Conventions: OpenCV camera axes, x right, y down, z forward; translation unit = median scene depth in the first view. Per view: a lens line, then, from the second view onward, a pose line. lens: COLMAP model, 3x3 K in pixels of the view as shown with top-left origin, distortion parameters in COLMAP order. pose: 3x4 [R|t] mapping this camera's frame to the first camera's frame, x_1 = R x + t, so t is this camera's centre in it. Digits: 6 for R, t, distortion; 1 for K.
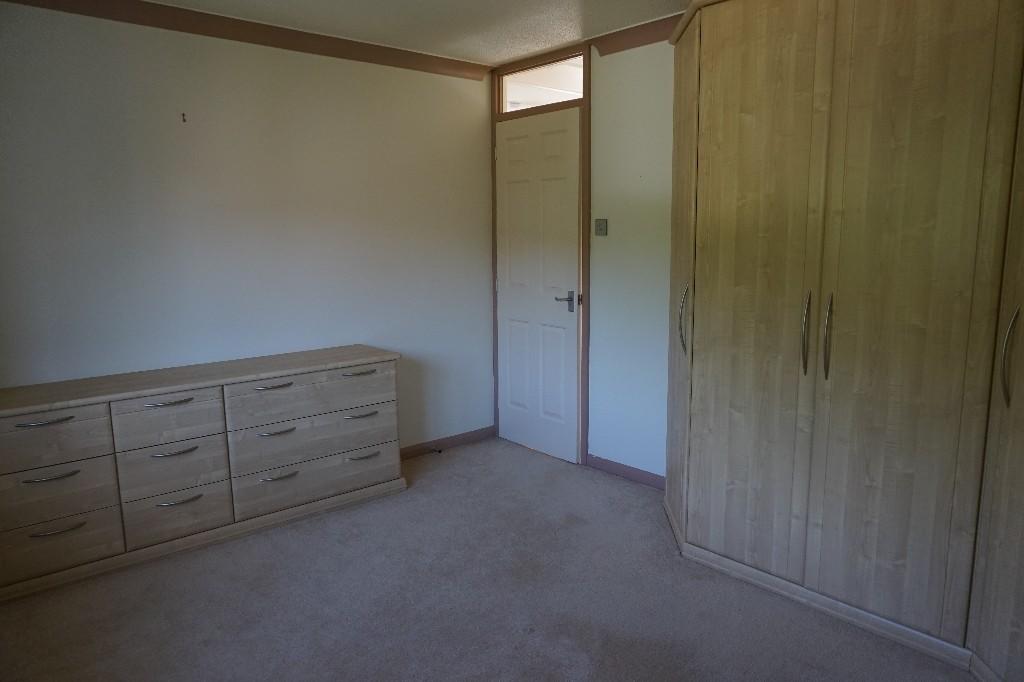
lens RADIAL K [[704.2, 0, 507.3], [0, 704.2, 340.9], [0, 0, 1]] dist [-0.008967, 0.003596]
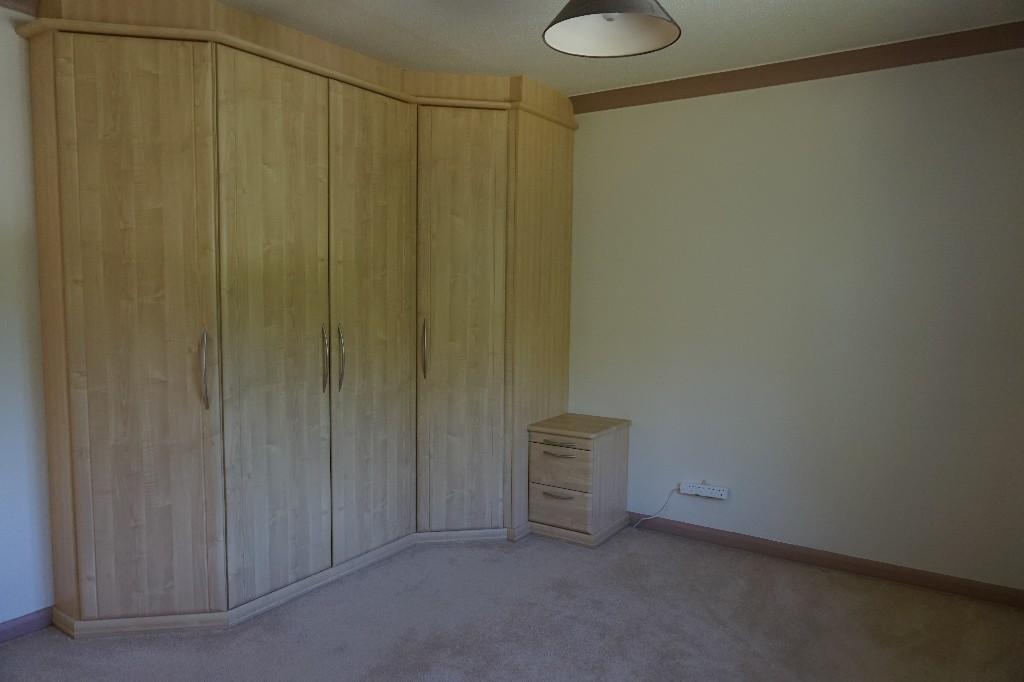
lens RADIAL K [[704.2, 0, 507.3], [0, 704.2, 340.9], [0, 0, 1]] dist [-0.008967, 0.003596]
pose [[-0.232444, -0.066309, 0.970347, -0.810896], [0.150624, 0.983183, 0.103267, -0.115238], [-0.960876, 0.170161, -0.218547, 0.924643]]
